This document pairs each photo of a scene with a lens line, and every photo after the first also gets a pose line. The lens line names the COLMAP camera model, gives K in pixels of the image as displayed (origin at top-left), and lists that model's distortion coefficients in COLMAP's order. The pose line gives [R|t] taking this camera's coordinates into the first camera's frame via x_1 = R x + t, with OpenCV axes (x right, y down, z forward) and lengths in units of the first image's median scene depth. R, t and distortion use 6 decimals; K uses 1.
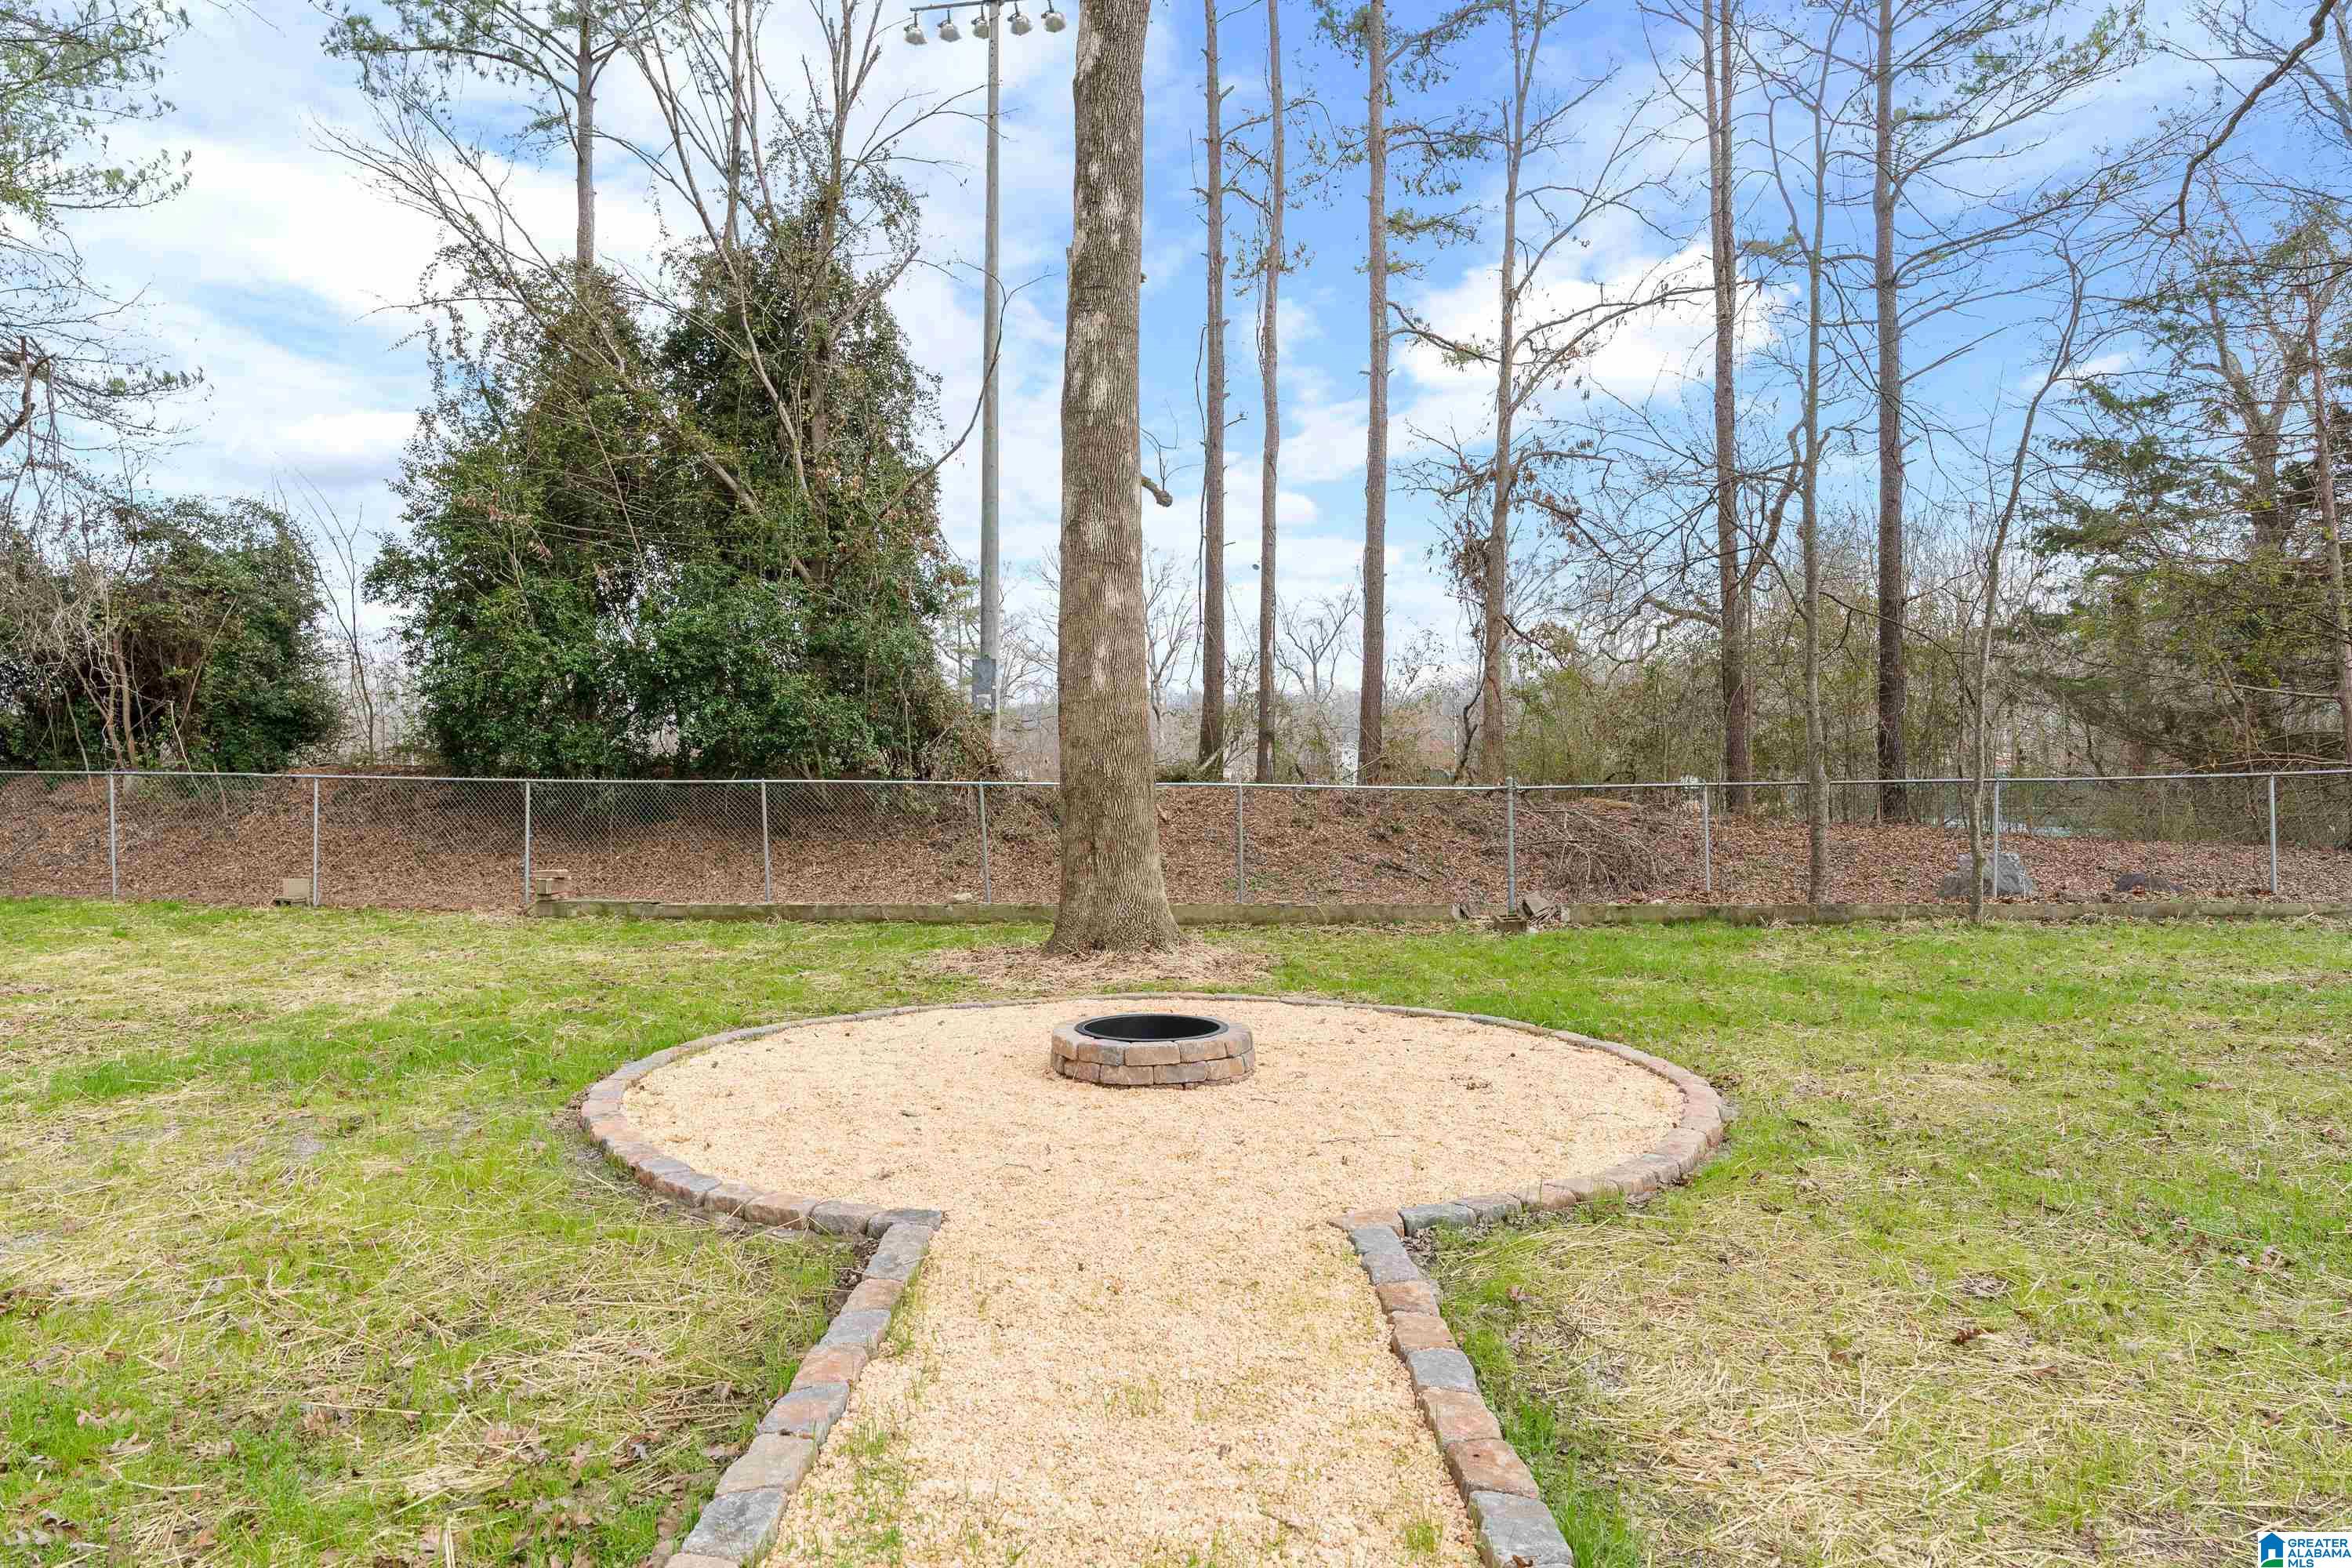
lens RADIAL K [[1323.7, 0, 1184.7], [0, 1323.7, 796.1], [0, 0, 1]] dist [-0.004246, -0.001840]
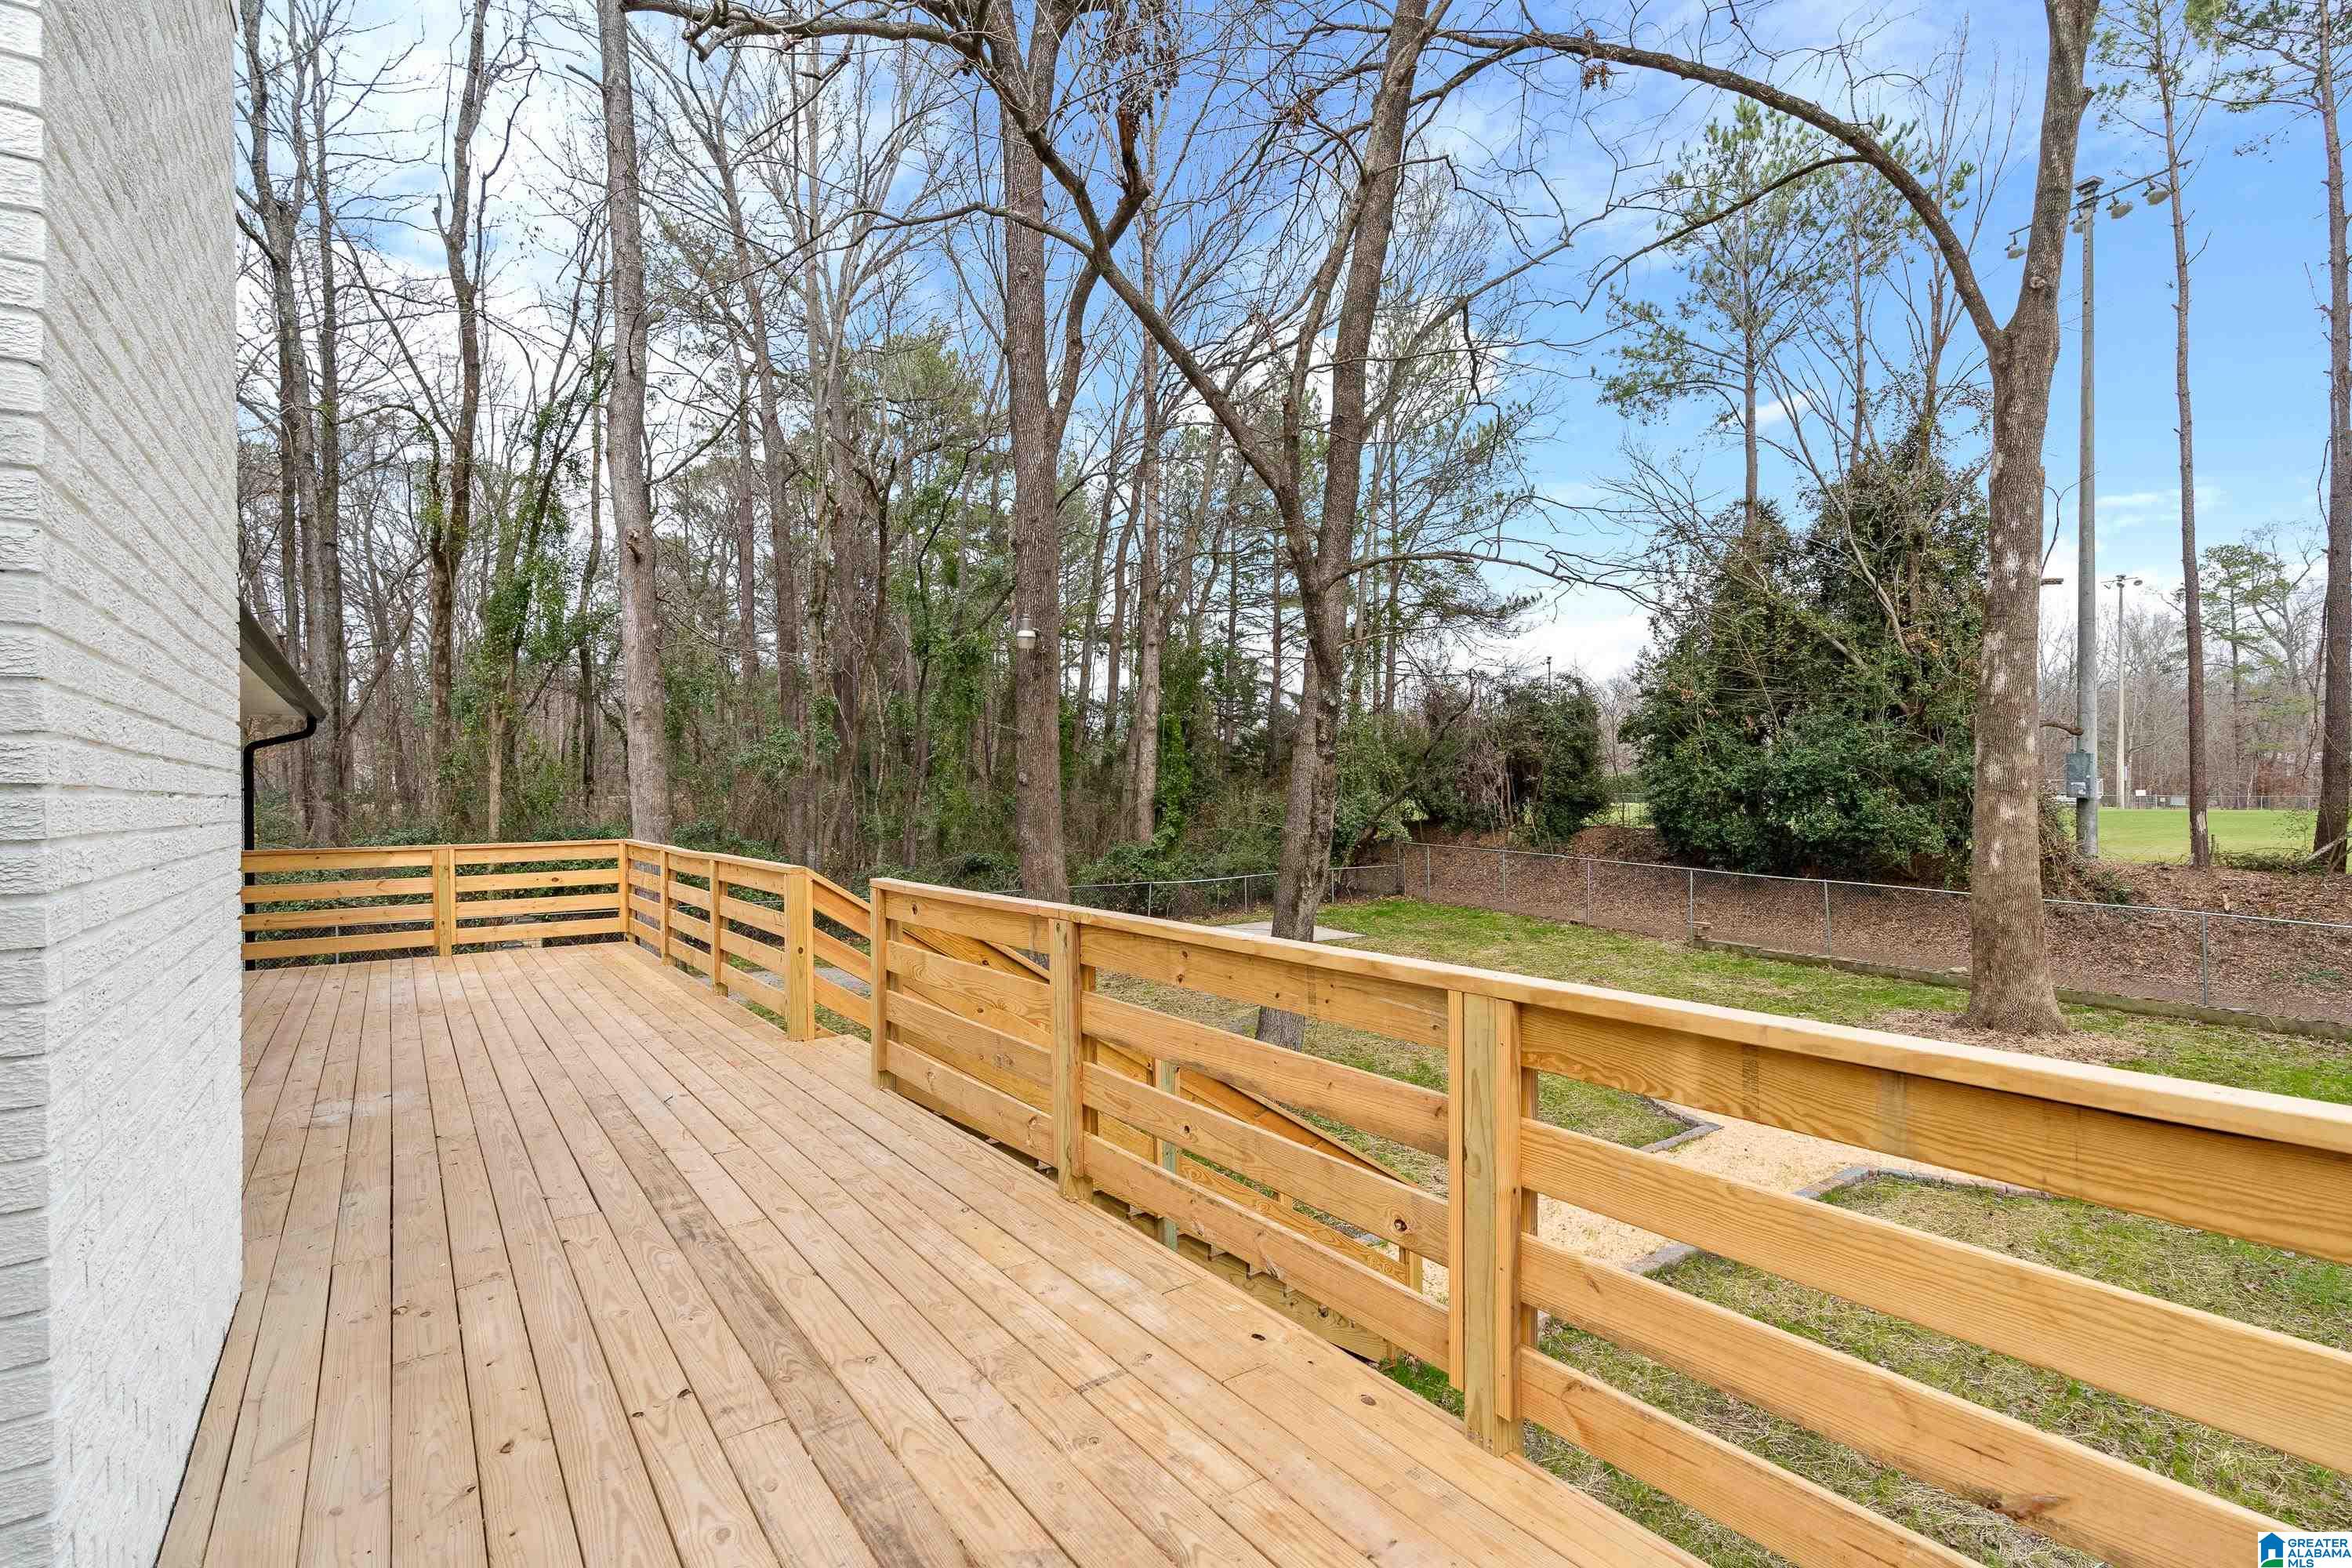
lens RADIAL K [[1082.5, 0, 1183.3], [0, 1082.5, 784.2], [0, 0, 1]] dist [-0.000207, 0.000768]
pose [[0.566303, -0.004137, -0.824187, 0.225341], [0.013739, 0.999896, 0.004421, -0.098346], [0.824082, -0.013827, 0.566301, -0.279746]]
